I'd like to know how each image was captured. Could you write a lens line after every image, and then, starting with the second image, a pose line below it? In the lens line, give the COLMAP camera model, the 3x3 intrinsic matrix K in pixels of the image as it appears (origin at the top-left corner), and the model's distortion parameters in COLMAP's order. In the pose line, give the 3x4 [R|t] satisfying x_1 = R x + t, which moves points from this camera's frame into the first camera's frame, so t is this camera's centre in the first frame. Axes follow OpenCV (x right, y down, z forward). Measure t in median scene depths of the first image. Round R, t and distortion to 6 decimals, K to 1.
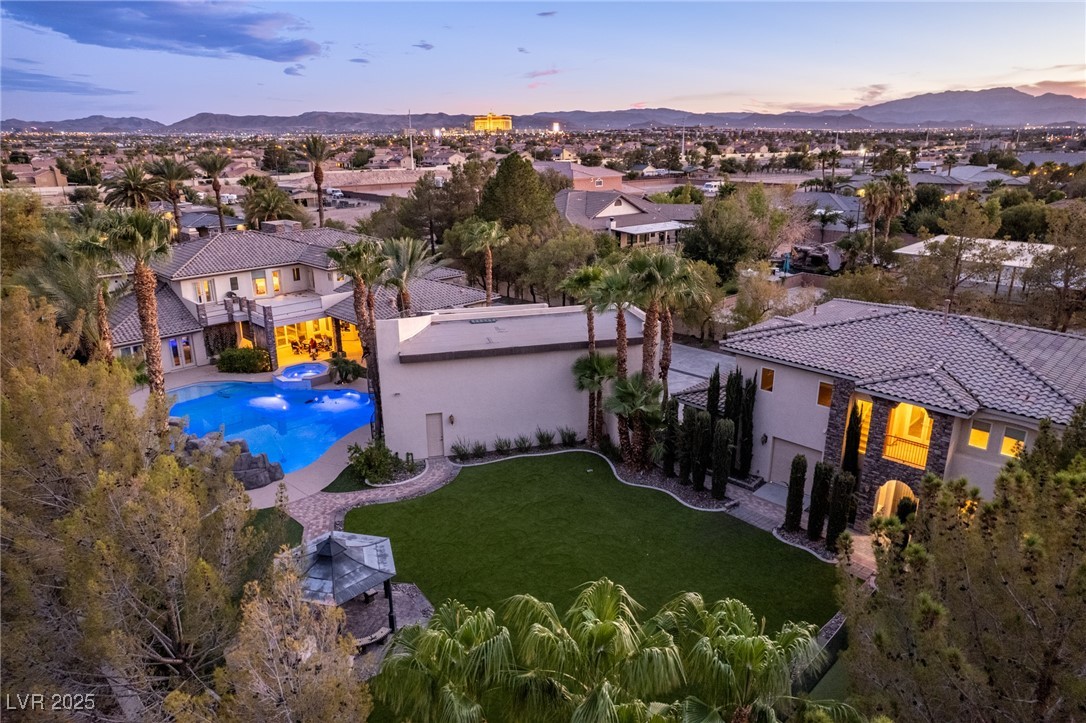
lens RADIAL K [[686.7, 0, 518.7], [0, 686.7, 302.4], [0, 0, 1]] dist [-0.045479, 0.004442]
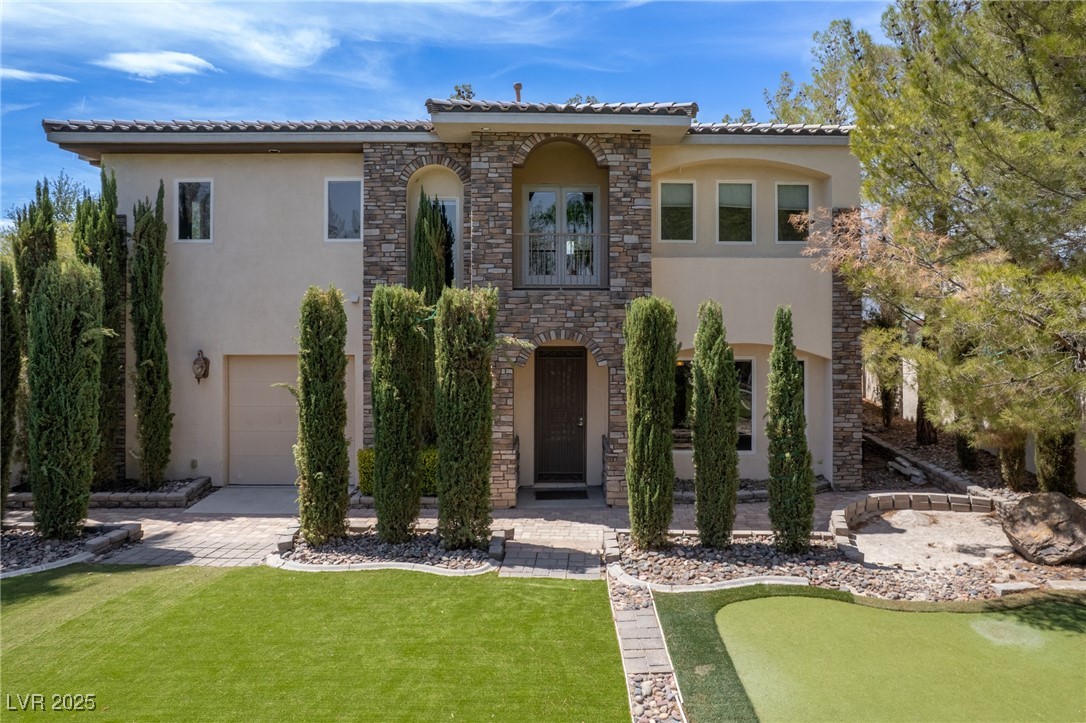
lens RADIAL K [[686.7, 0, 518.7], [0, 686.7, 302.4], [0, 0, 1]] dist [-0.045479, 0.004442]
pose [[0.692500, 0.004559, 0.721404, 0.213830], [0.170512, 0.970613, -0.169814, 0.261075], [-0.700978, 0.240604, 0.671372, 0.624948]]
